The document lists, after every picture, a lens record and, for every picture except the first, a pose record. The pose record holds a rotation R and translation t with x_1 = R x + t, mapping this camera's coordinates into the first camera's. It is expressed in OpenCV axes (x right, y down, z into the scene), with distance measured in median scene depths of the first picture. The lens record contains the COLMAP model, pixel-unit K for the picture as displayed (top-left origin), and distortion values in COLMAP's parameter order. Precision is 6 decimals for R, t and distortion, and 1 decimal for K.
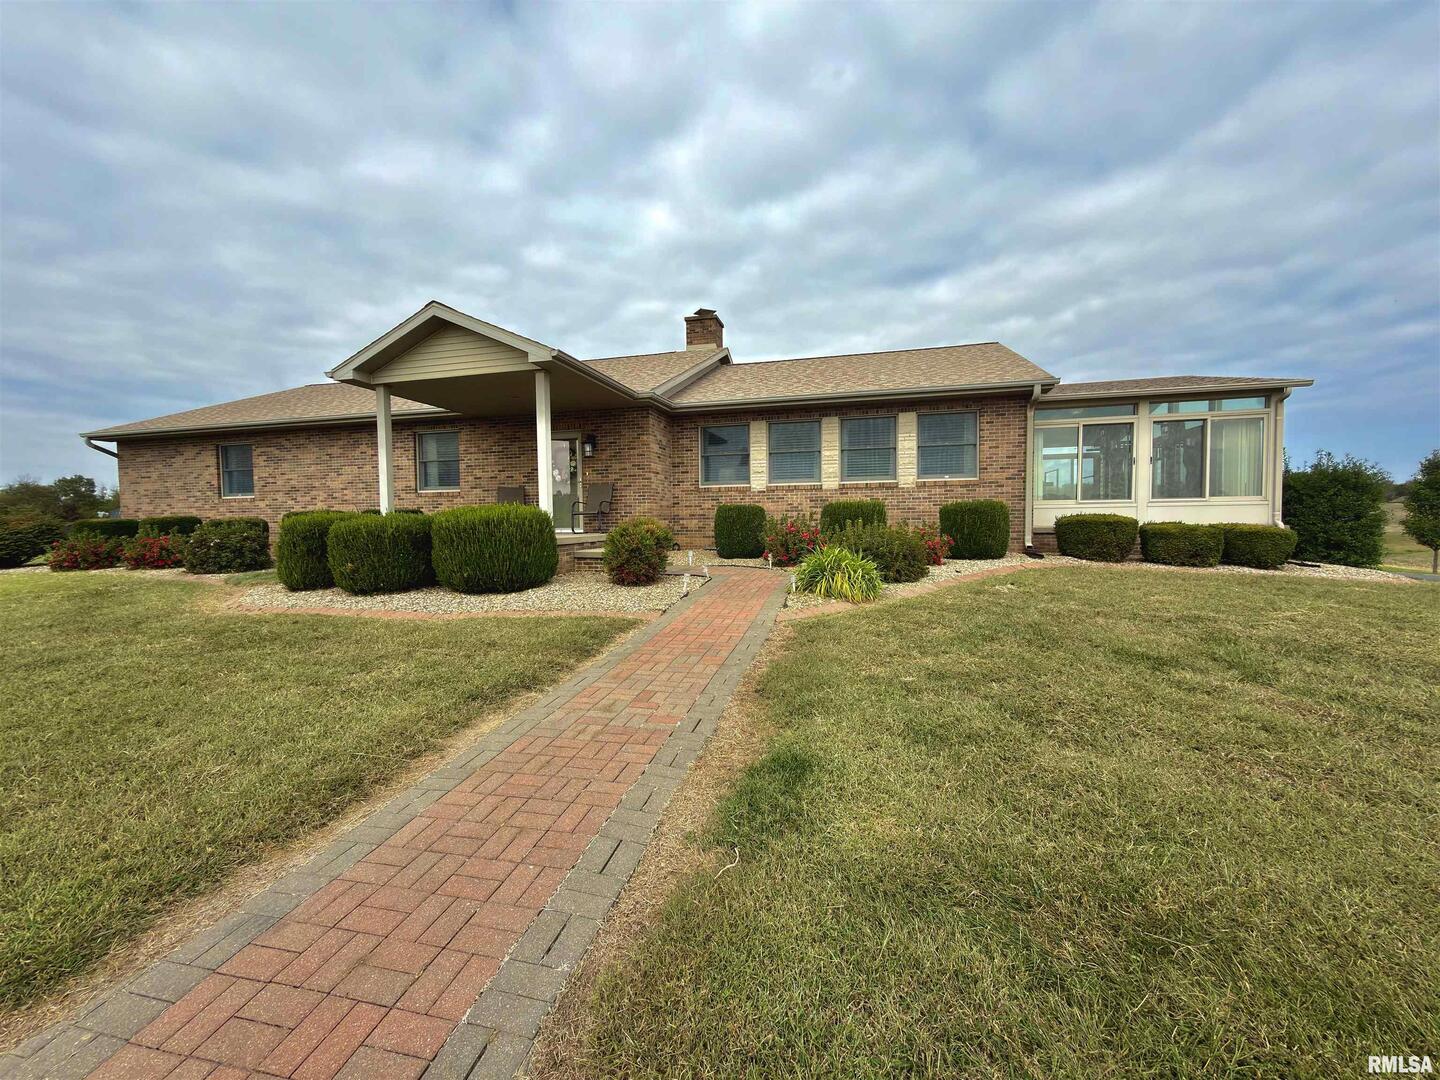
lens RADIAL K [[580.5, 0, 707.1], [0, 580.5, 539.6], [0, 0, 1]] dist [0.003352, 0.000334]
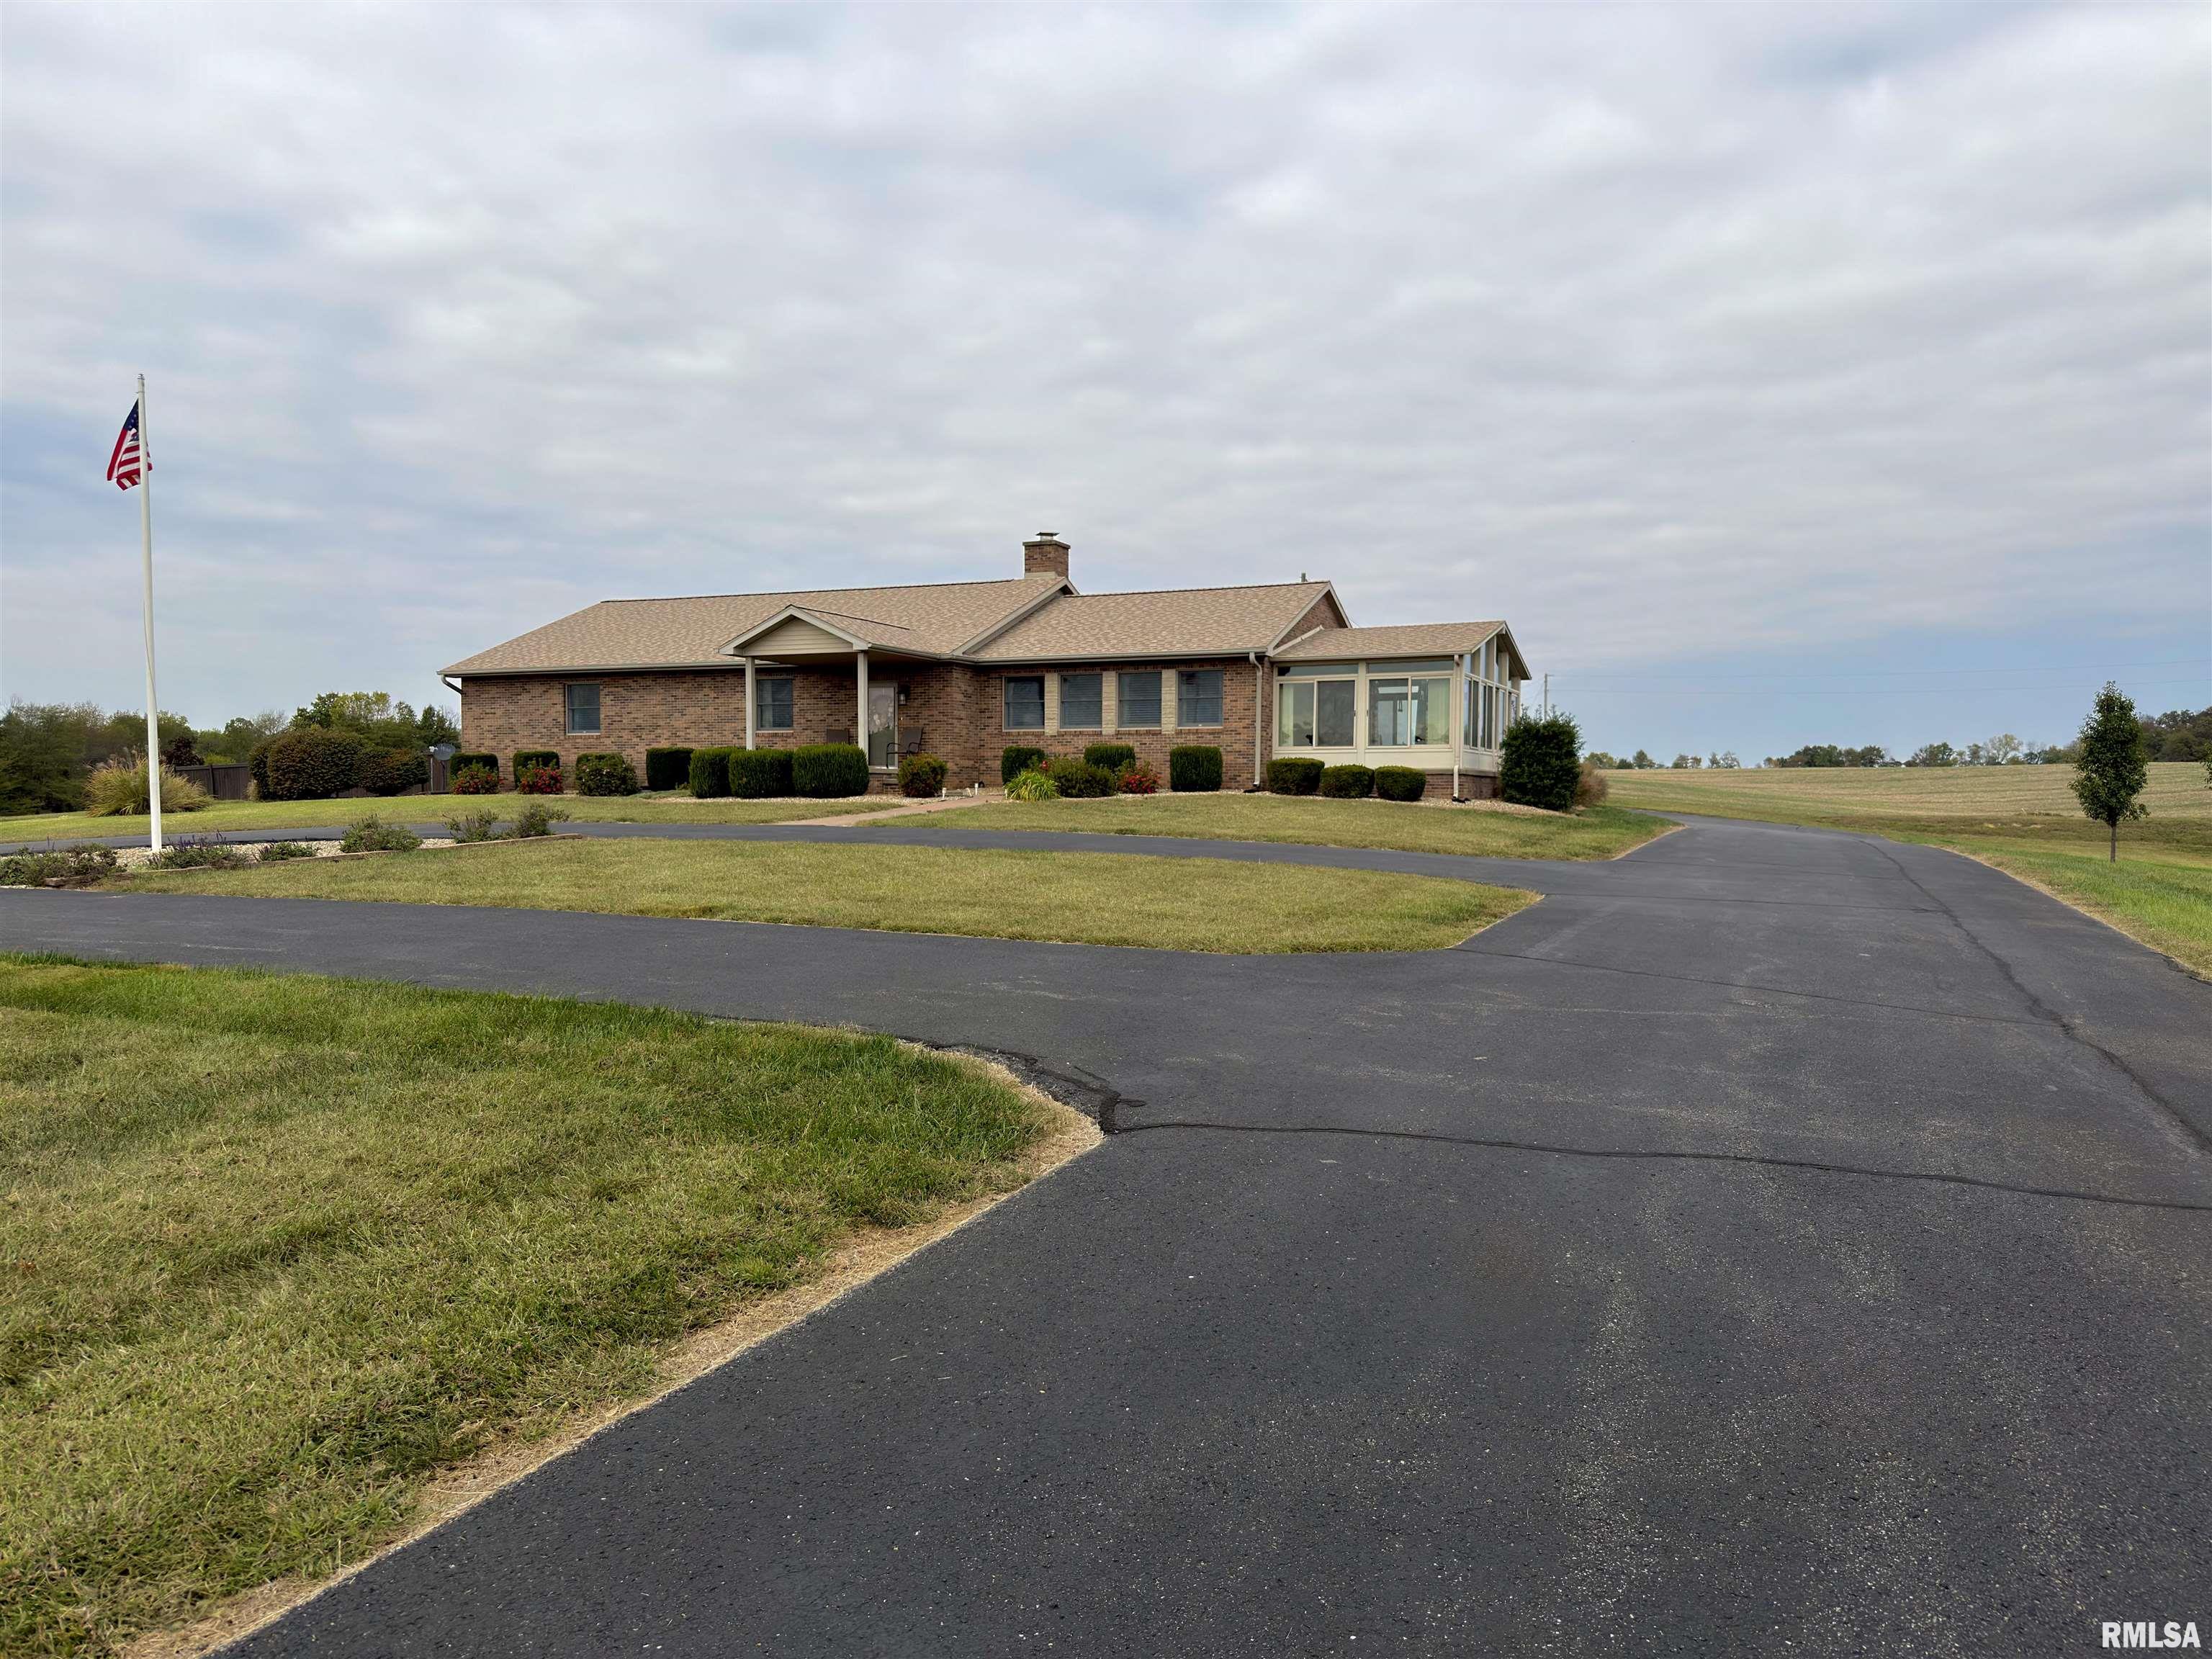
lens RADIAL K [[1521.6, 0, 1109.5], [0, 1521.6, 824.4], [0, 0, 1]] dist [0.037948, -0.058096]
pose [[0.990791, 0.019818, -0.133942, 0.606355], [-0.021741, 0.999680, -0.012906, 0.125574], [0.133643, 0.015699, 0.990905, -1.922179]]
